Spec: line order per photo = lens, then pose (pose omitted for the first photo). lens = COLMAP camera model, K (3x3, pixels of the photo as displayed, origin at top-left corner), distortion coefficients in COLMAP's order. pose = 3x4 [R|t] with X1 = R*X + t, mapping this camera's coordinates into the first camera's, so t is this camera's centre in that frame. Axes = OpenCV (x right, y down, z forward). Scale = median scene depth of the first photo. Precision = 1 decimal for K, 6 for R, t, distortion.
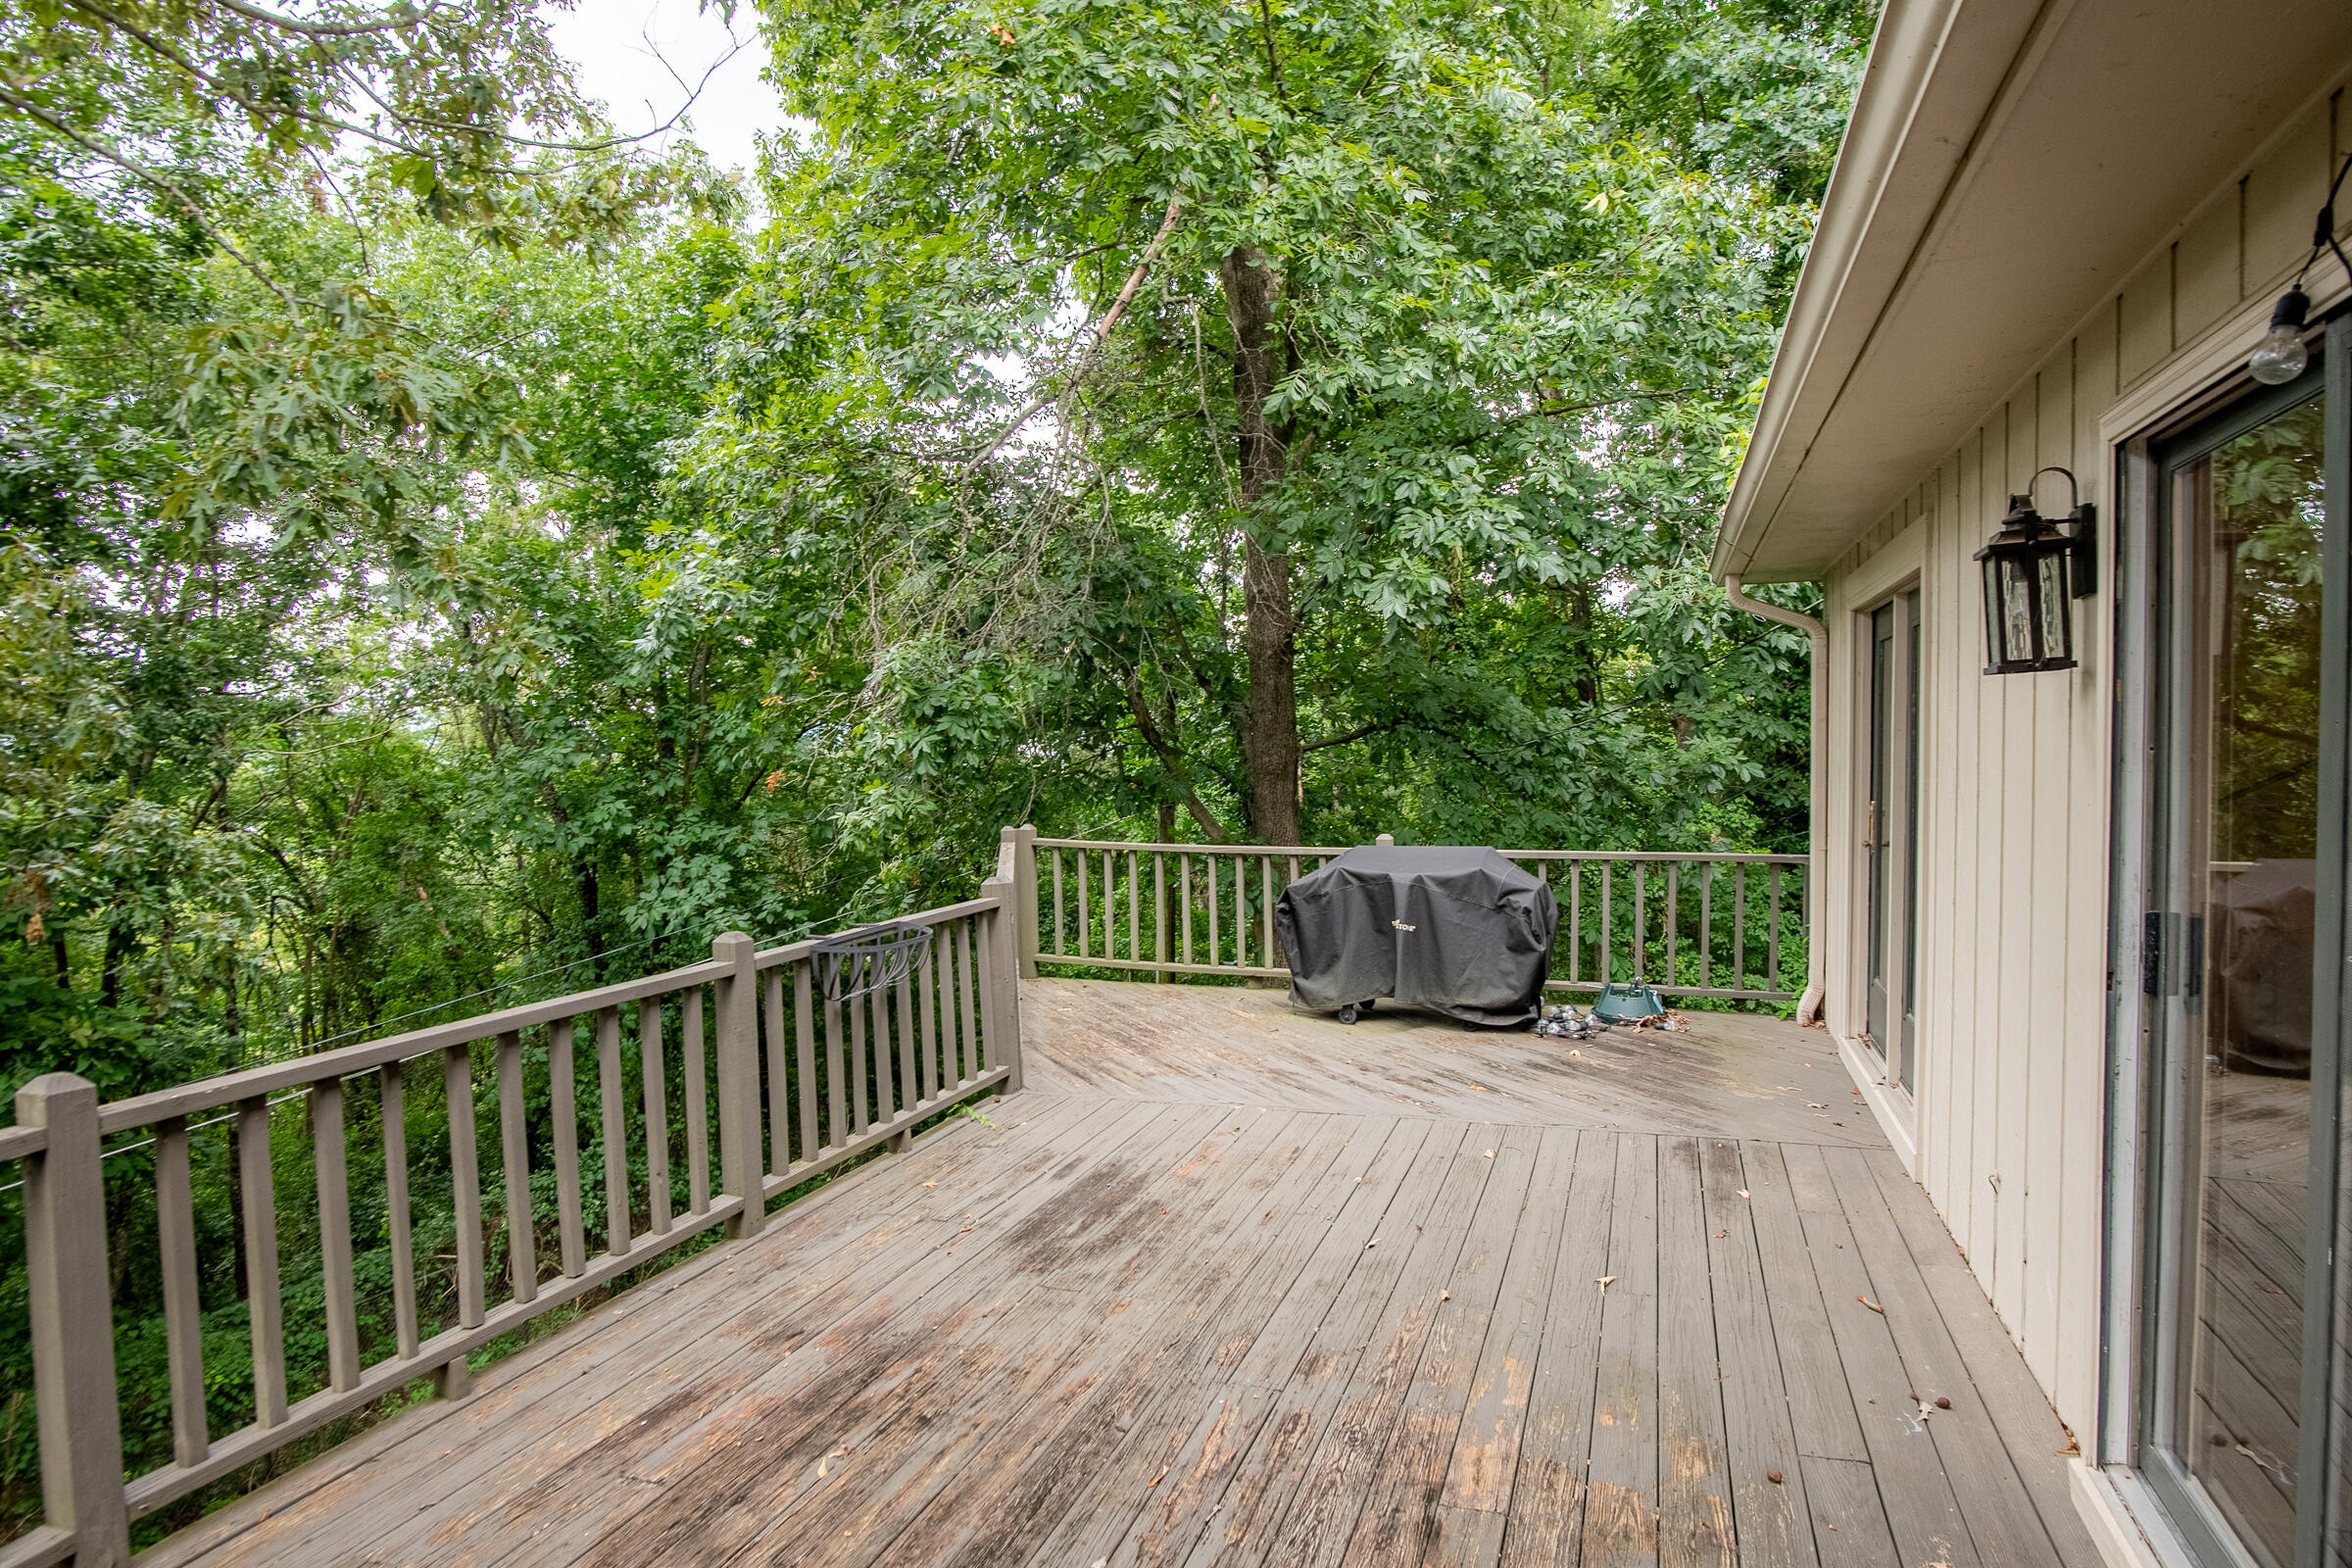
lens RADIAL K [[1383.3, 0, 1176.0], [0, 1383.3, 784.0], [0, 0, 1]] dist [-0.003195, 0.000123]
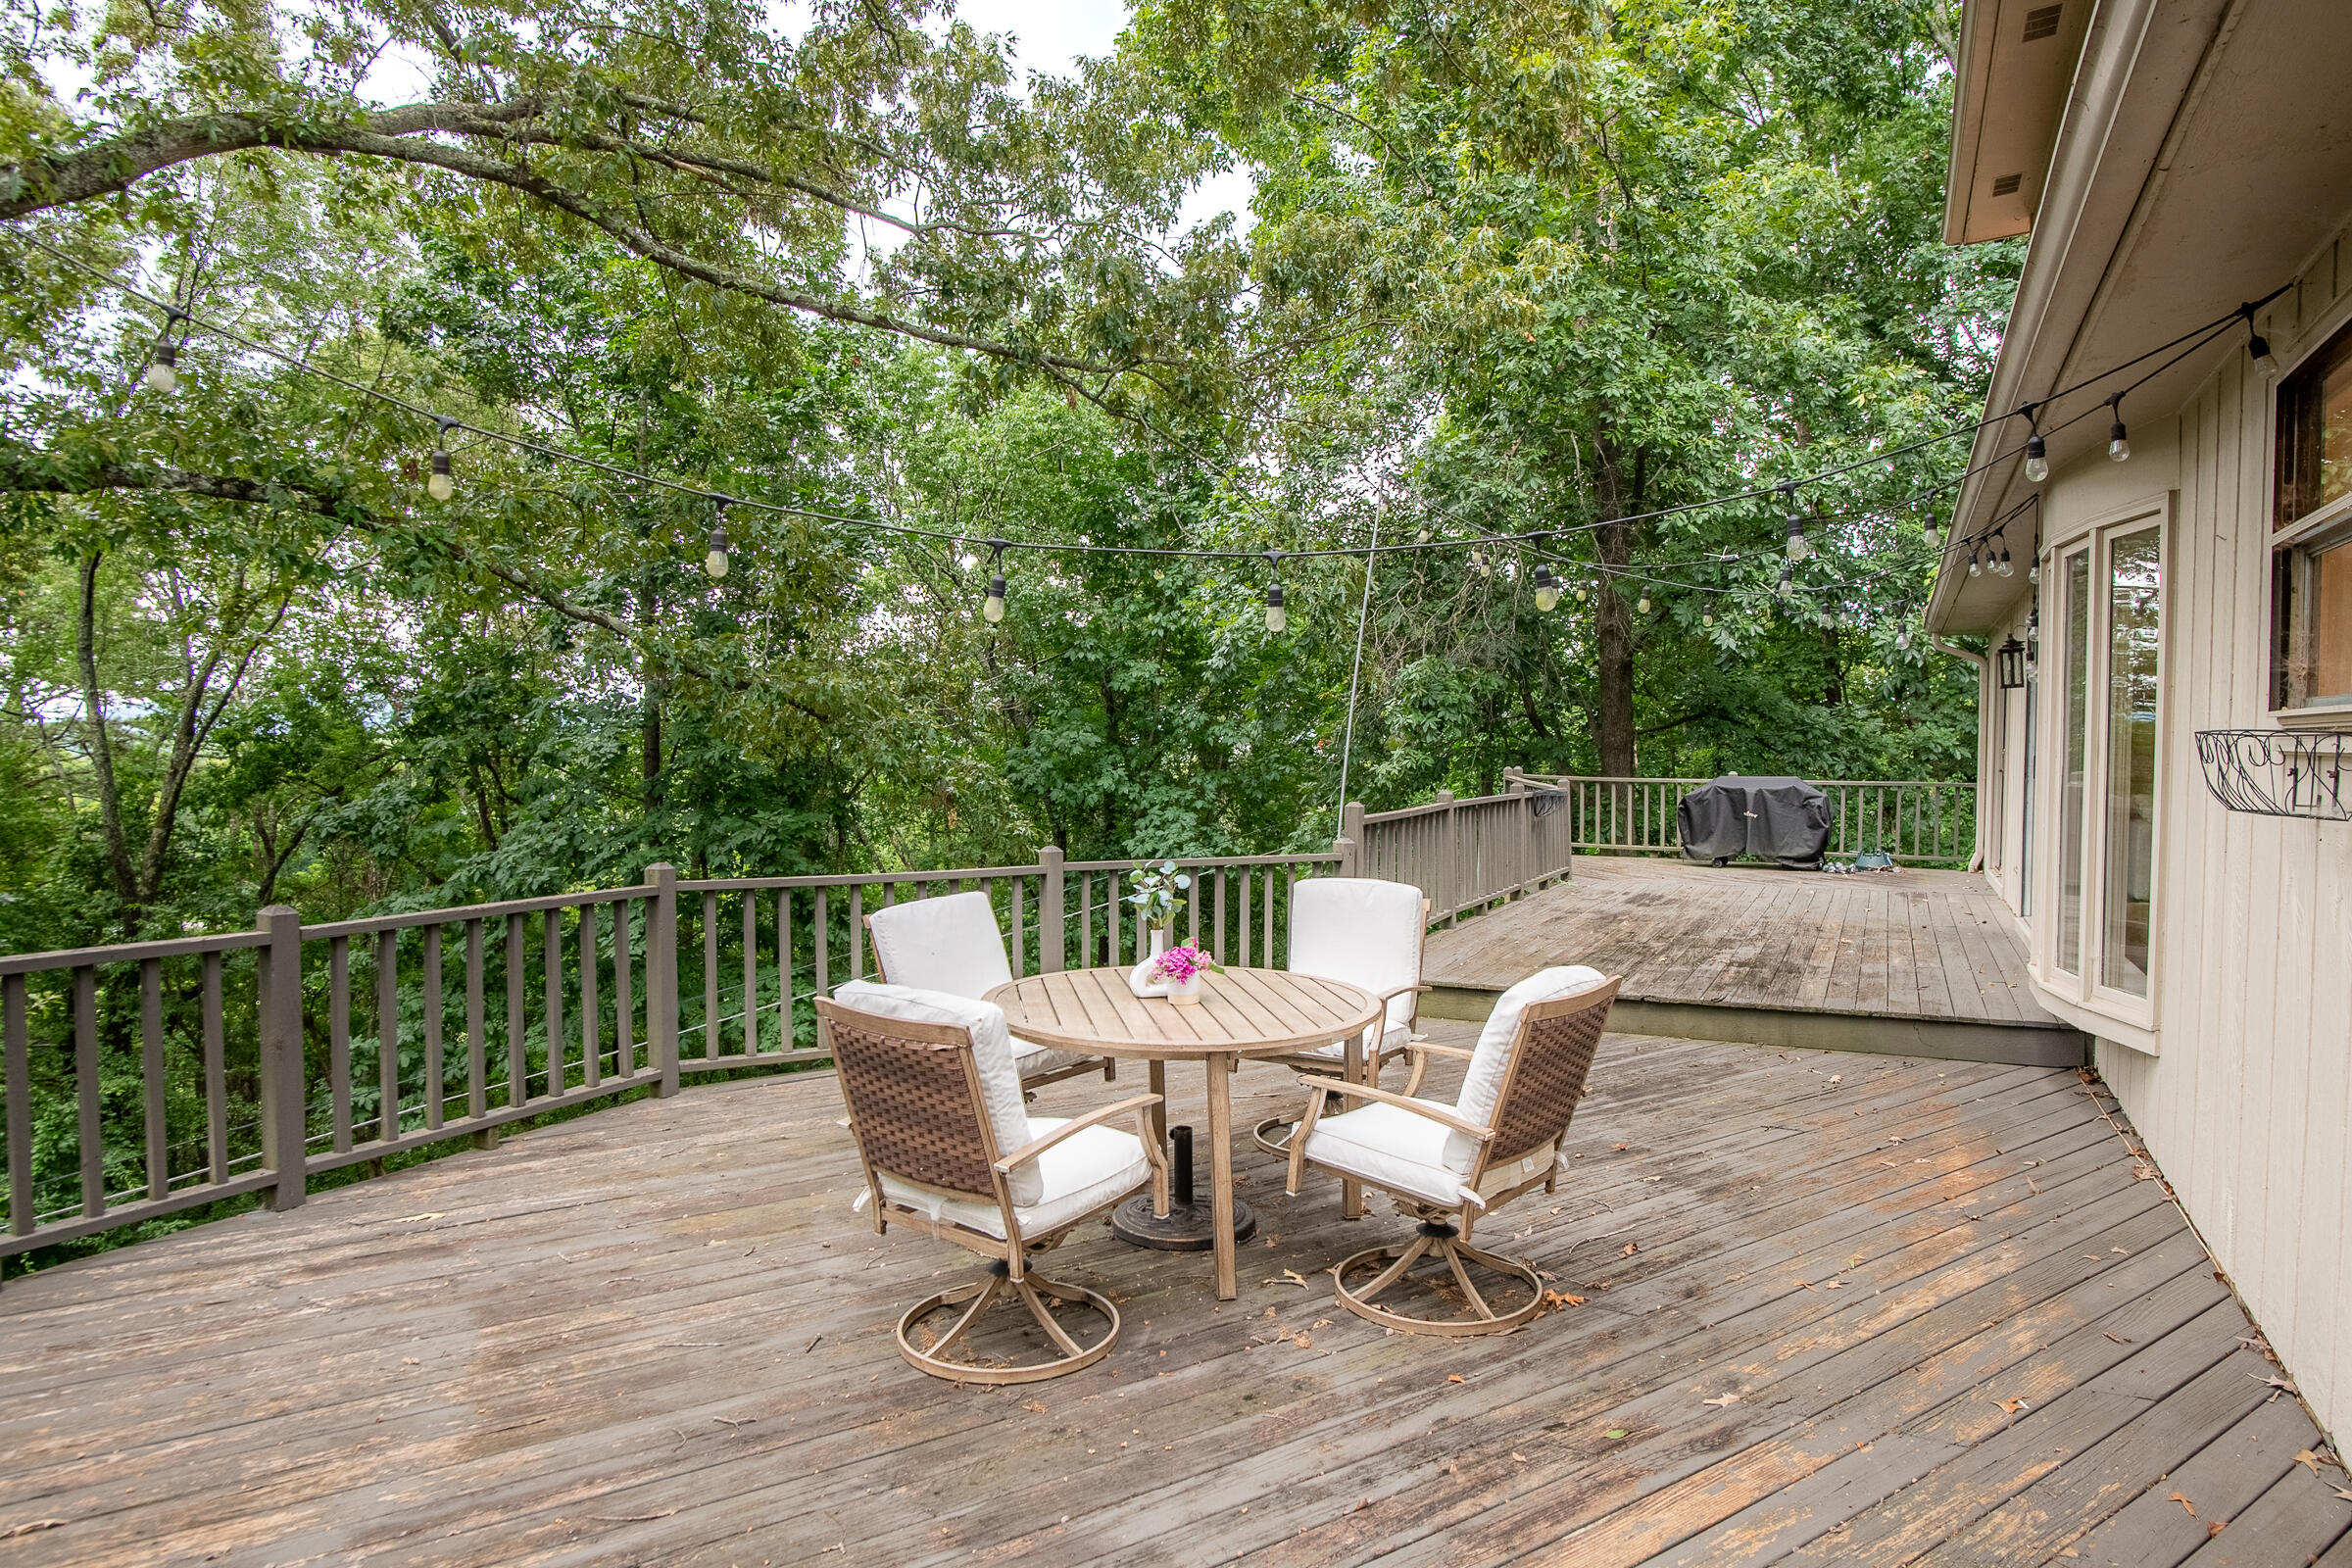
lens RADIAL K [[1379.3, 0, 1226.0], [0, 1379.3, 783.7], [0, 0, 1]] dist [0.024242, 0.000519]
pose [[0.993499, 0.016225, -0.112679, -0.308323], [-0.016265, 0.999868, 0.000565, 0.062078], [0.112674, 0.001271, 0.993631, -0.893147]]
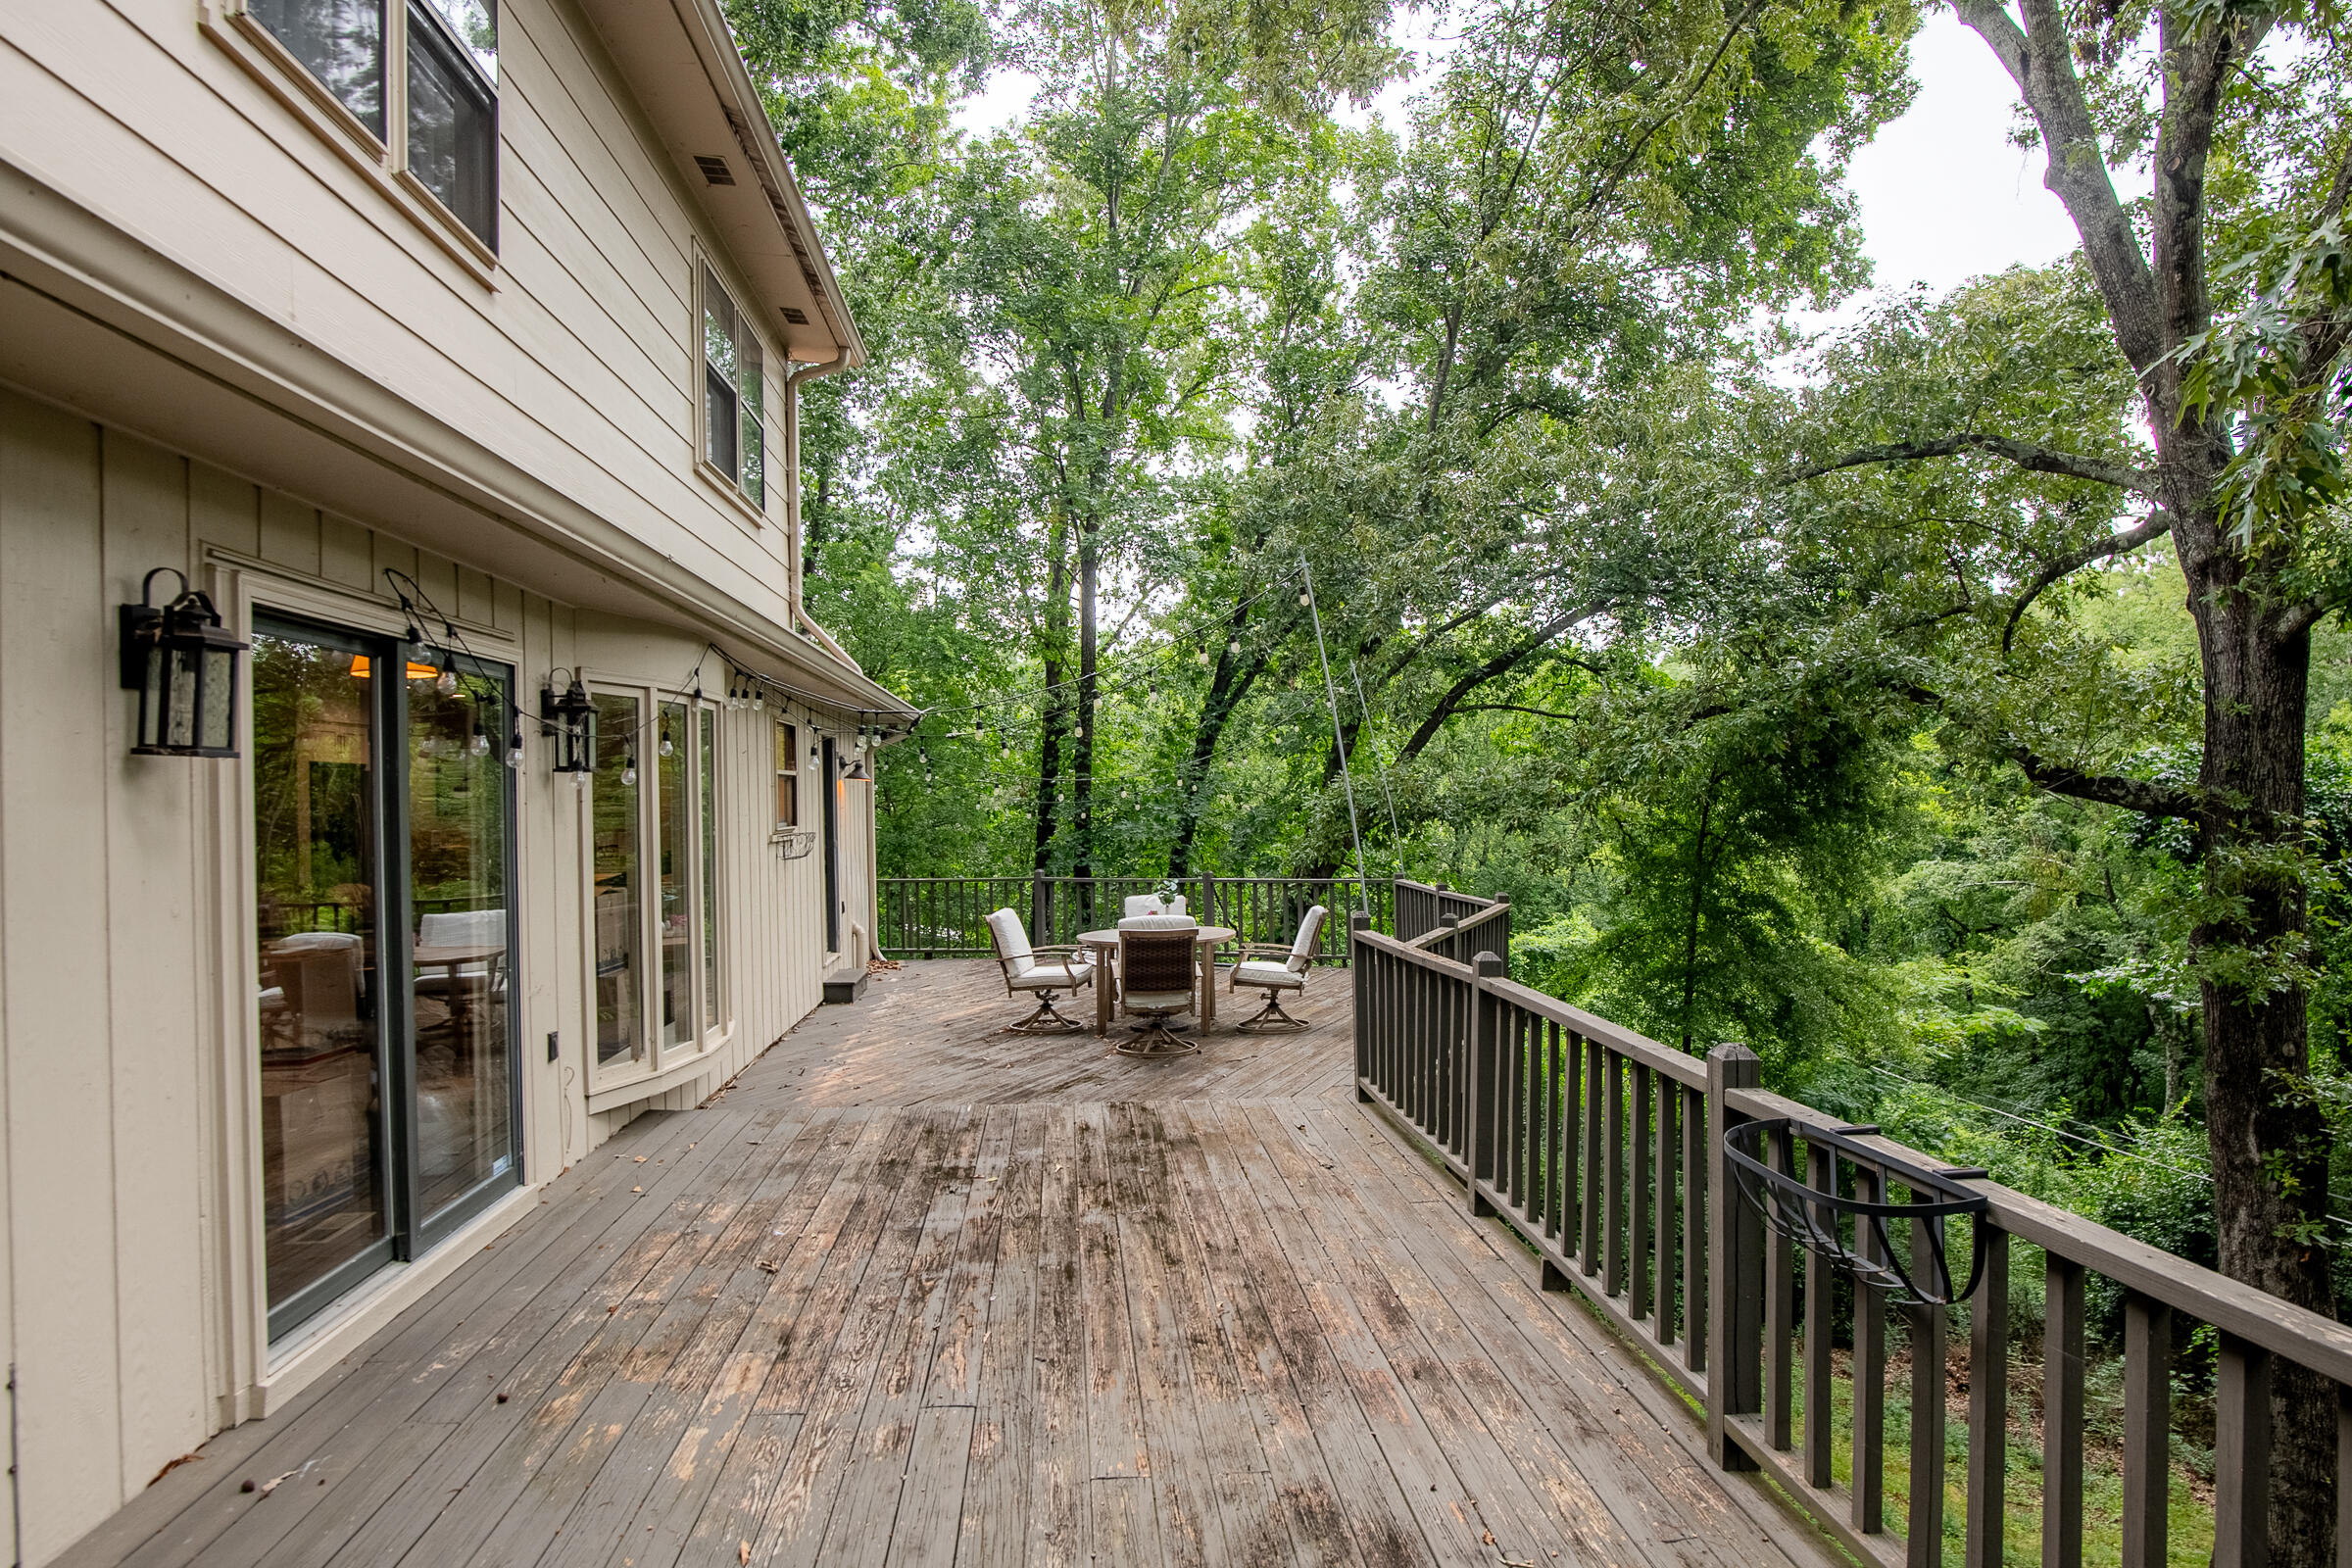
lens RADIAL K [[1385.1, 0, 1167.8], [0, 1385.1, 801.0], [0, 0, 1]] dist [0.004189, 0.001422]
pose [[-0.915137, 0.027903, -0.402175, 0.127851], [0.014371, 0.999226, 0.036625, -0.027340], [0.402886, 0.027737, -0.914830, 0.819116]]
